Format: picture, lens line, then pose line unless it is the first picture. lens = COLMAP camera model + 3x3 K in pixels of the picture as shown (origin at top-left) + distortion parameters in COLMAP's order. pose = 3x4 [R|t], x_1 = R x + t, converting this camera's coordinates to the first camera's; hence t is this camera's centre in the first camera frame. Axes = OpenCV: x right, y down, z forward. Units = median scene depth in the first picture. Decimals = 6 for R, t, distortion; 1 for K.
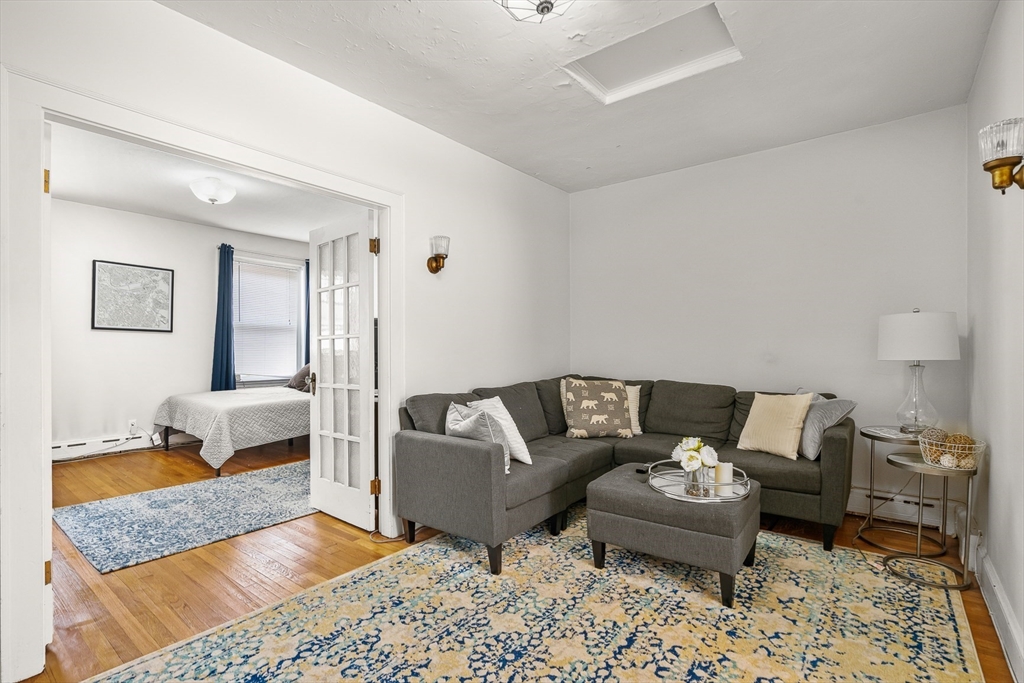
lens RADIAL K [[467.2, 0, 494.5], [0, 467.2, 354.8], [0, 0, 1]] dist [-0.005196, 0.001563]
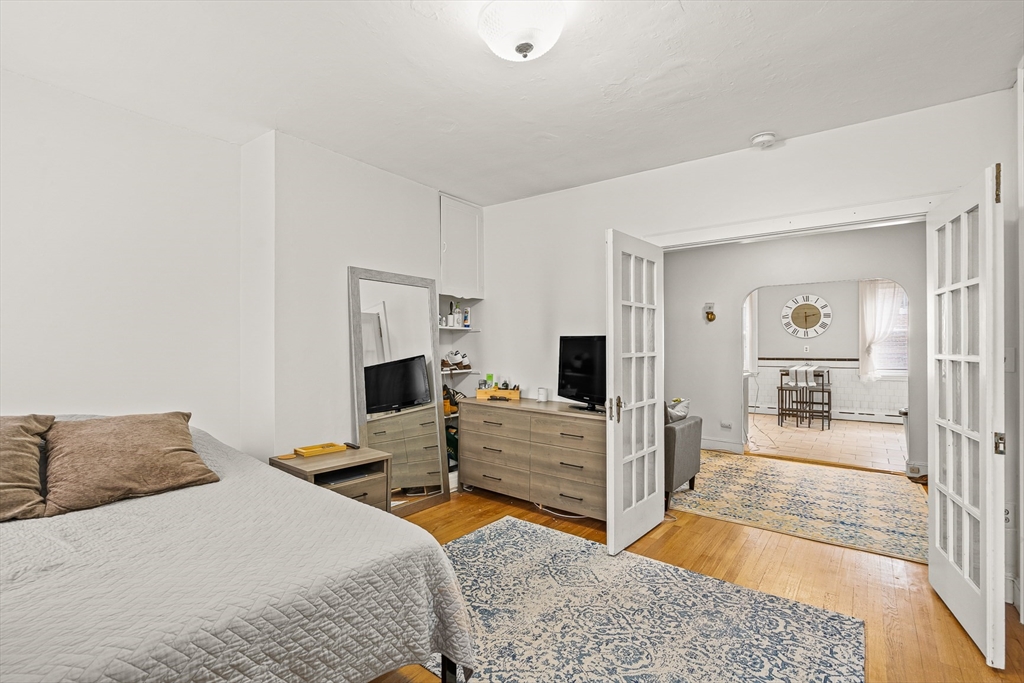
lens RADIAL K [[467.2, 0, 498.7], [0, 467.2, 342.7], [0, 0, 1]] dist [-0.005196, 0.001563]
pose [[-0.000686, 0.013717, 0.999906, -1.502177], [0.009114, 0.999864, -0.013710, -0.062858], [-0.999958, 0.009103, -0.000811, 1.456557]]
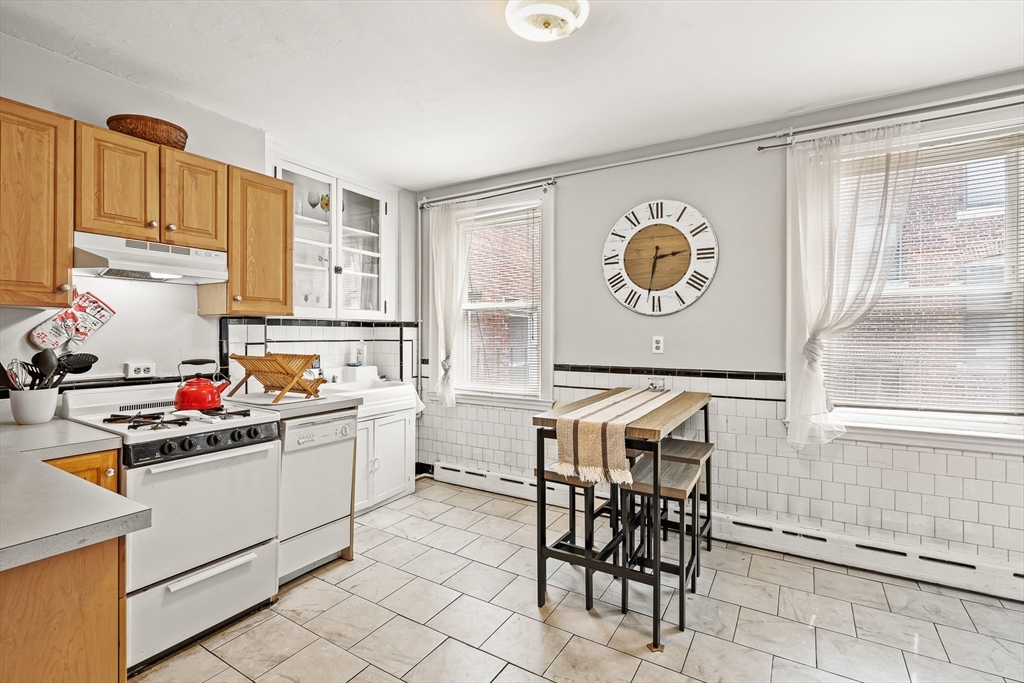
lens RADIAL K [[467.2, 0, 506.8], [0, 467.2, 332.1], [0, 0, 1]] dist [-0.005196, 0.001563]
pose [[-0.095411, 0.008454, 0.995402, 0.309406], [0.005459, 0.999953, -0.007970, -0.068210], [-0.995423, 0.004674, -0.095452, 0.020229]]
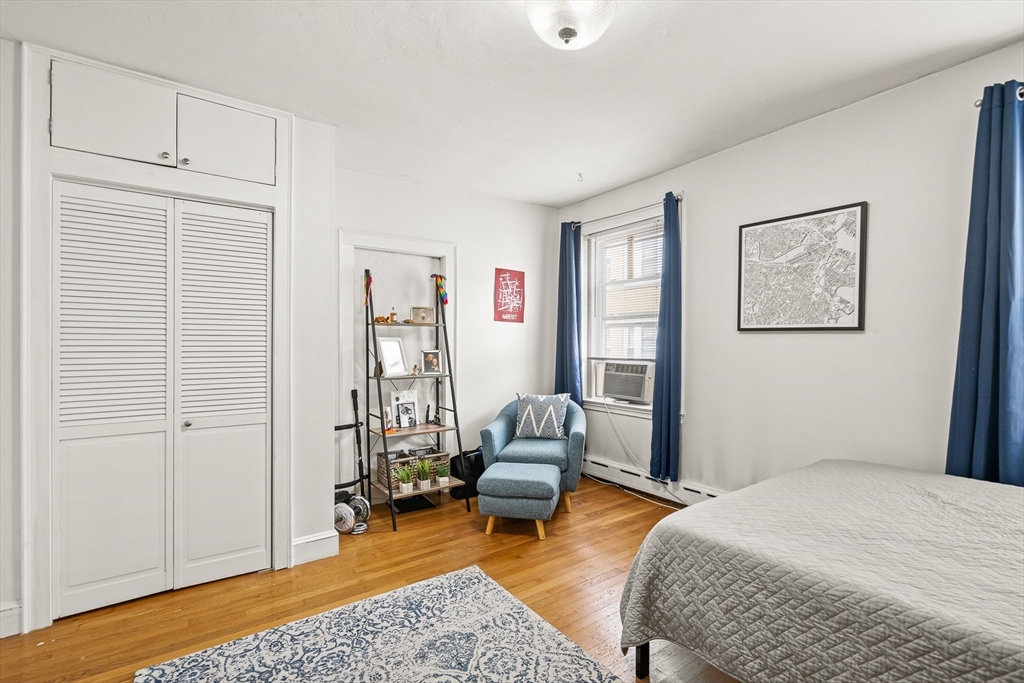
lens RADIAL K [[467.2, 0, 519.5], [0, 467.2, 349.9], [0, 0, 1]] dist [-0.005196, 0.001563]
pose [[-0.264349, 0.010095, -0.964374, -0.241758], [-0.010614, 0.999854, 0.013376, -0.059991], [0.964369, 0.013772, -0.264203, 1.521728]]
